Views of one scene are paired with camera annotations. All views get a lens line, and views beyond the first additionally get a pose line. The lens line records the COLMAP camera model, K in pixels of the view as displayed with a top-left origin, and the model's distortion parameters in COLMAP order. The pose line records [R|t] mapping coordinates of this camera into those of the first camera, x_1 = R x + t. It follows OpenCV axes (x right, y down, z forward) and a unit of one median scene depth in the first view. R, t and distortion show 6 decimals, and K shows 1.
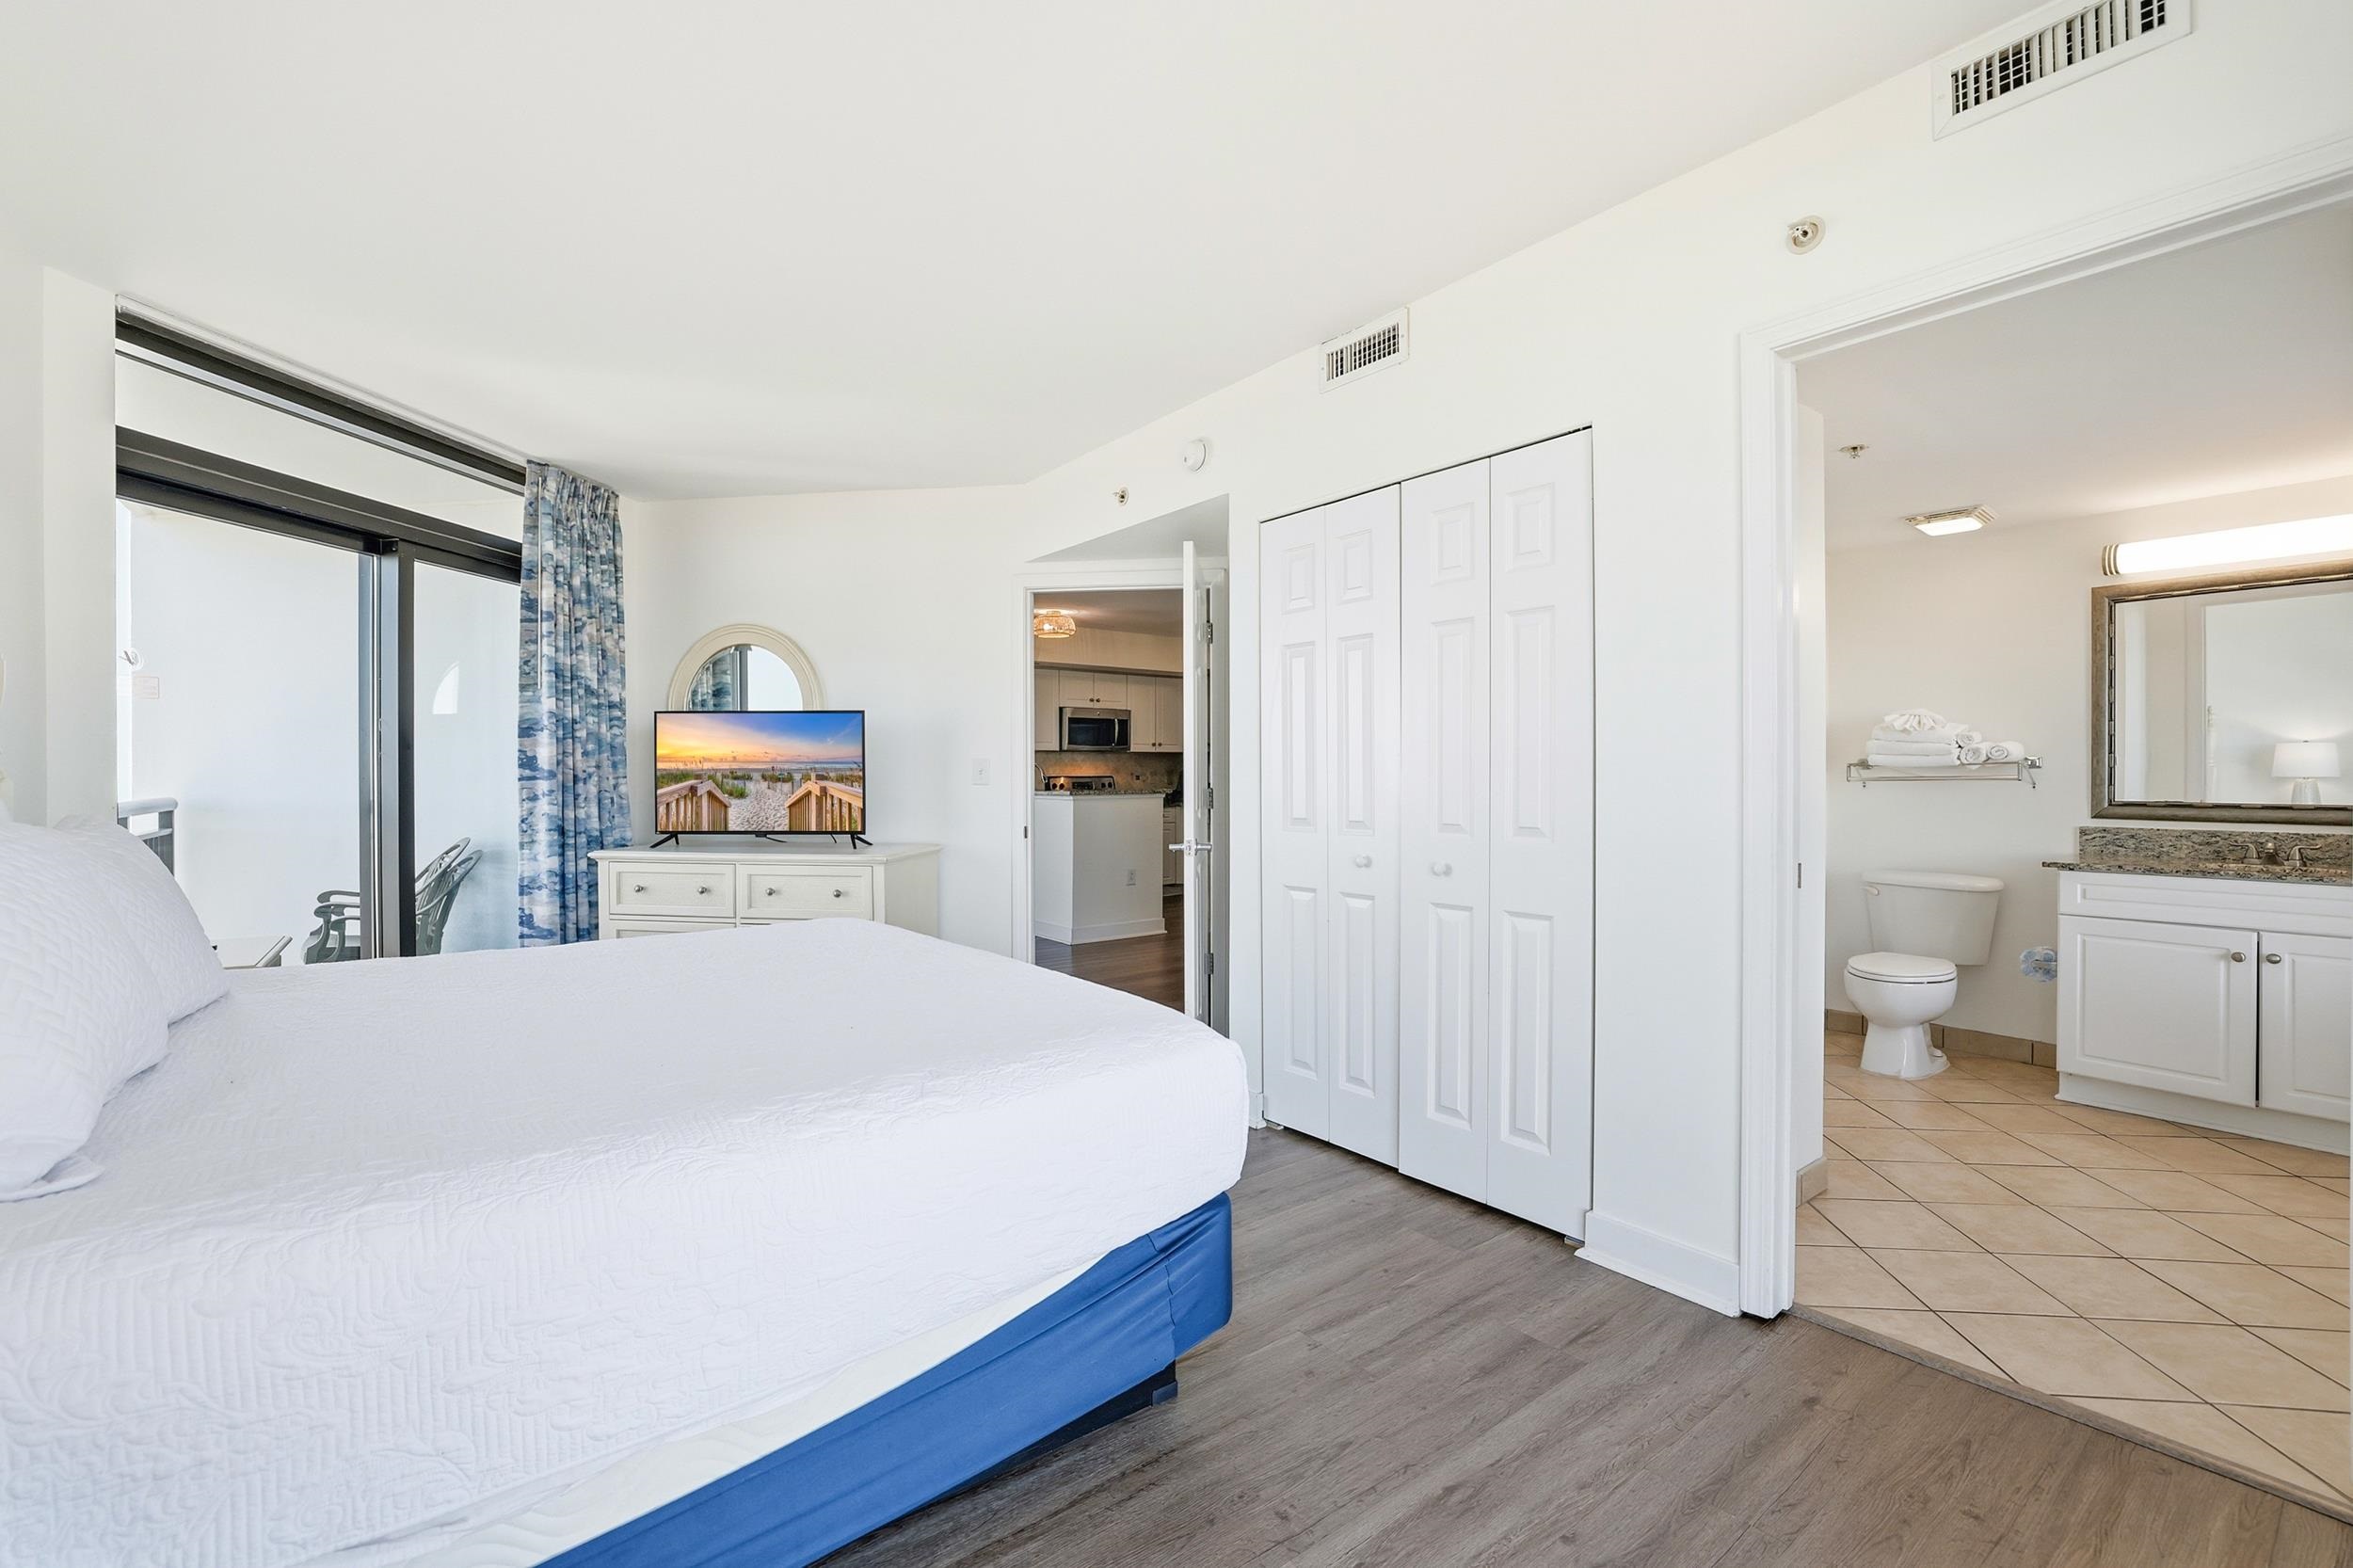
lens RADIAL K [[1005.3, 0, 1176.5], [0, 1005.3, 784.0], [0, 0, 1]] dist [-0.052607, 0.015269]
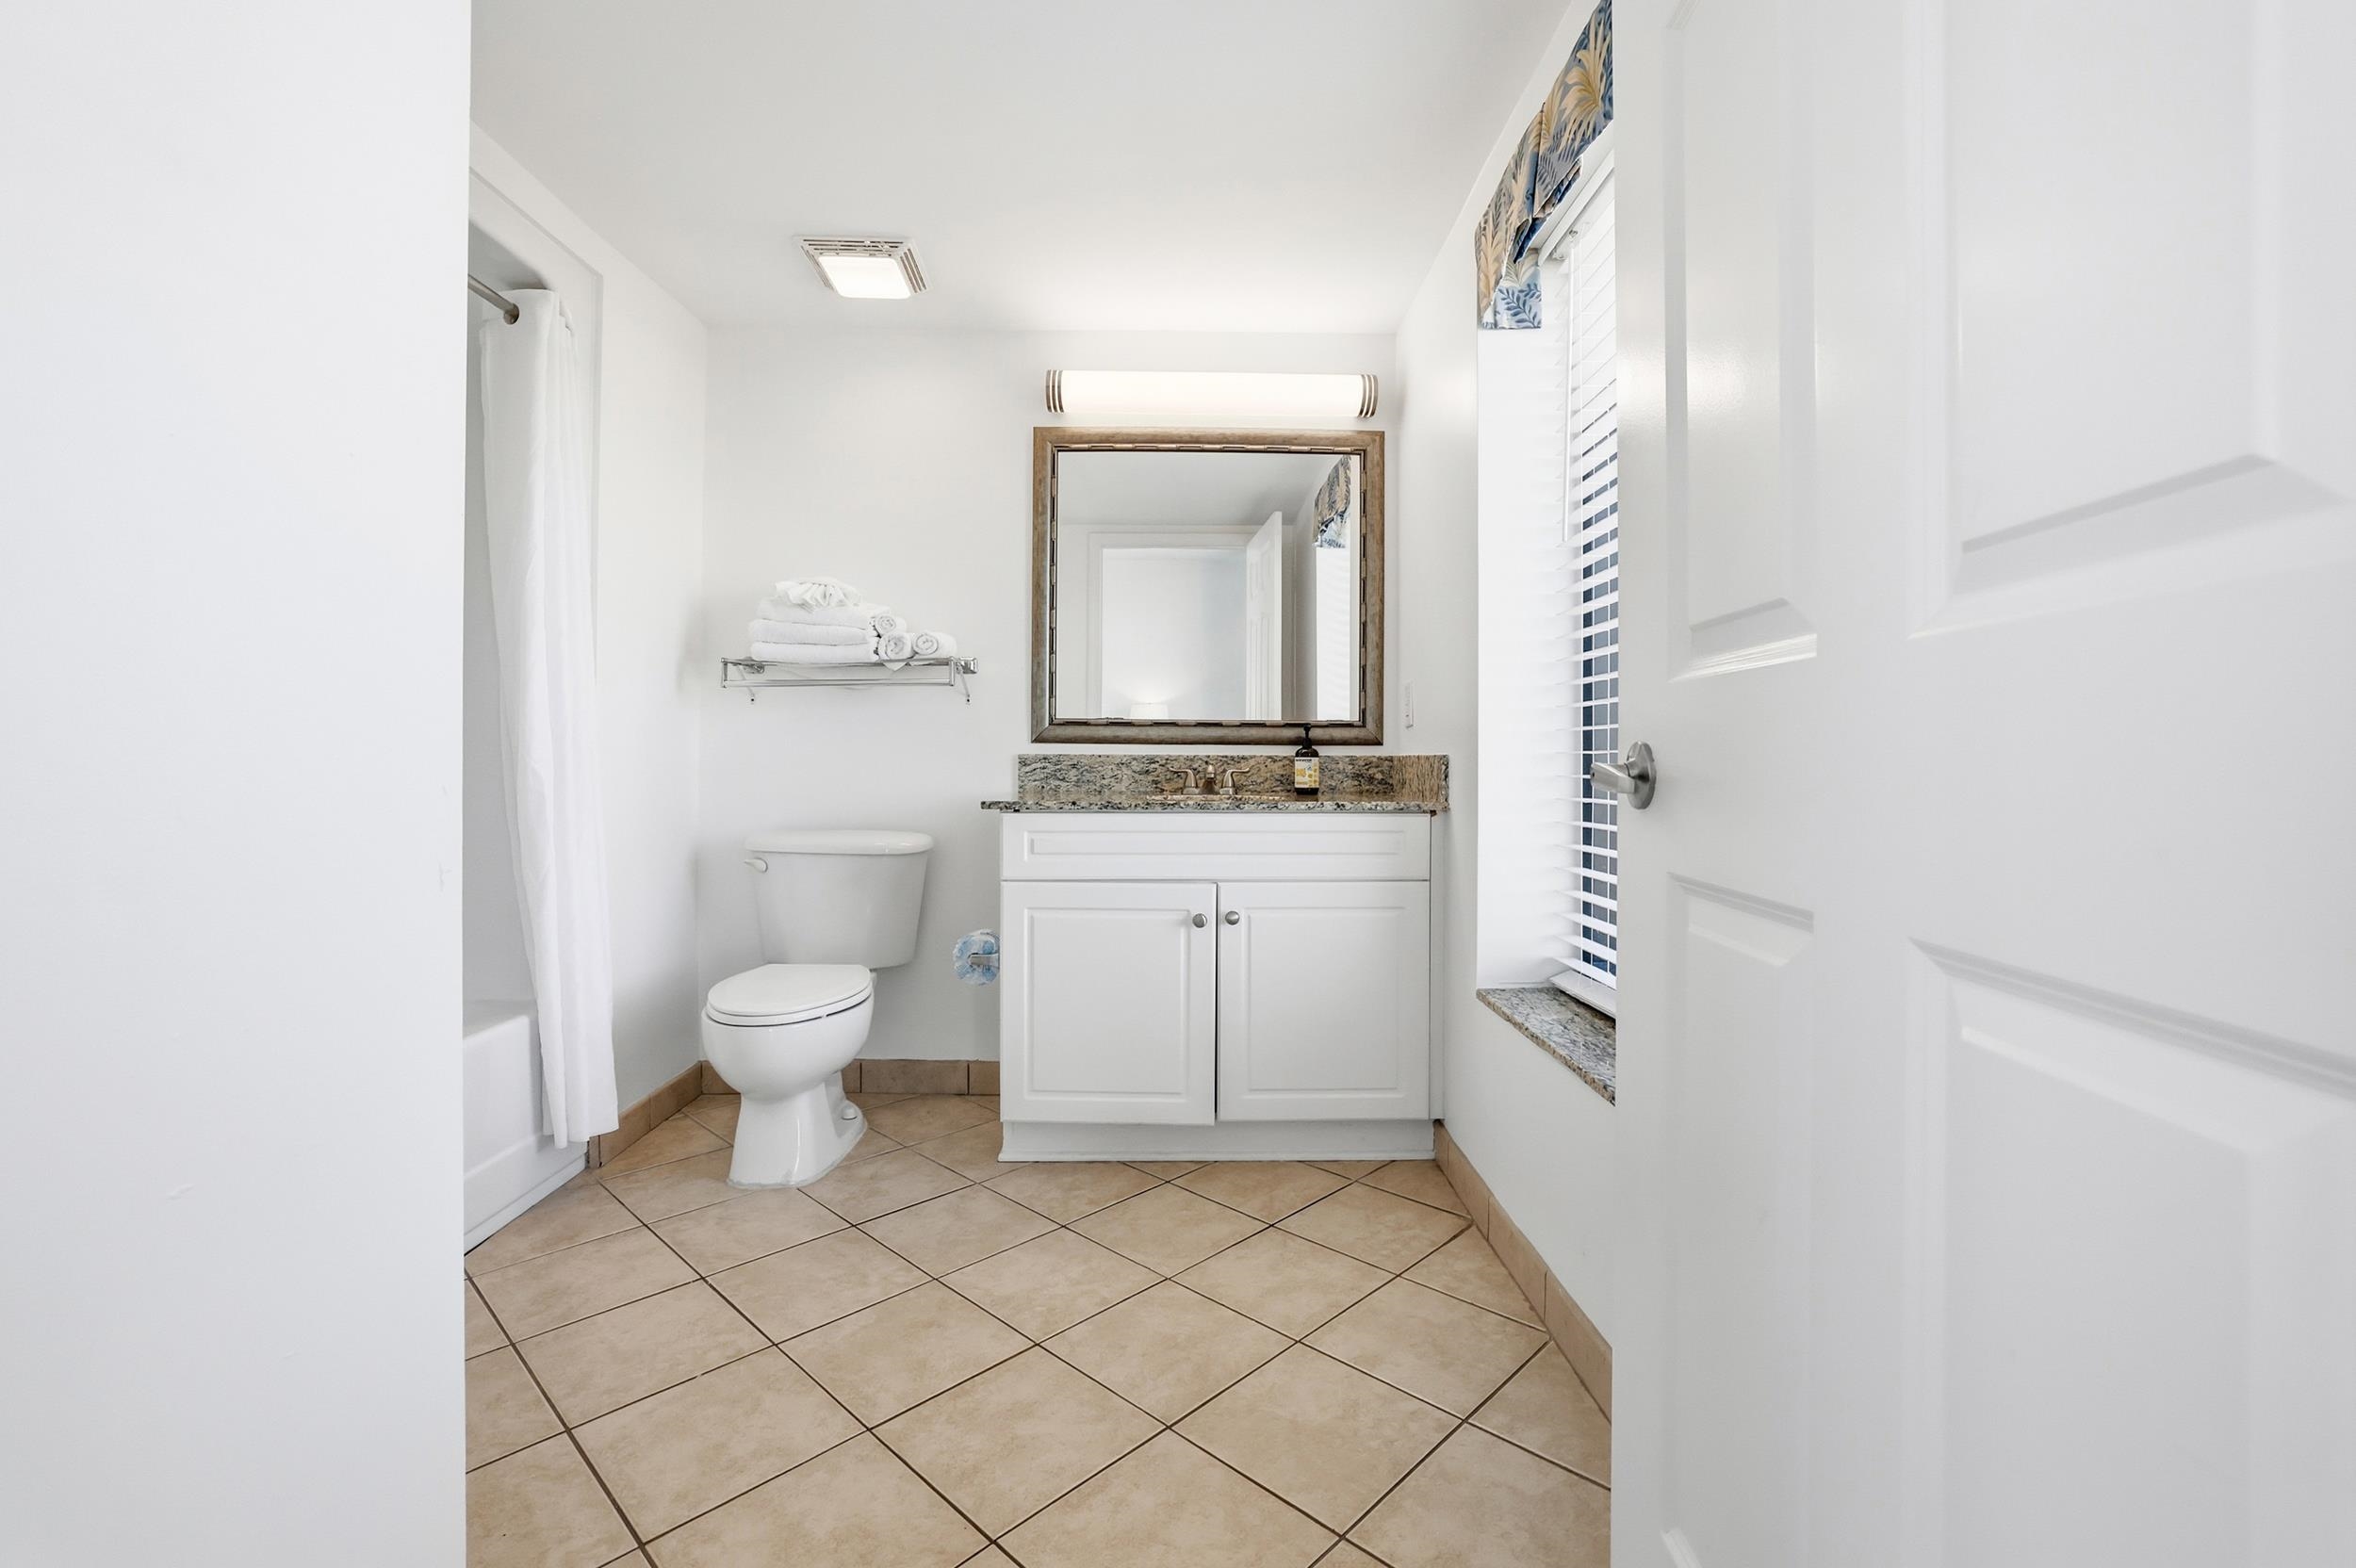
lens RADIAL K [[1025.5, 0, 1194.5], [0, 1025.5, 761.0], [0, 0, 1]] dist [-0.039237, 0.016729]
pose [[0.584114, 0.000085, 0.811672, 0.400383], [-0.000126, 1.000000, -0.000014, 0.050540], [-0.811672, -0.000094, 0.584114, 0.463500]]
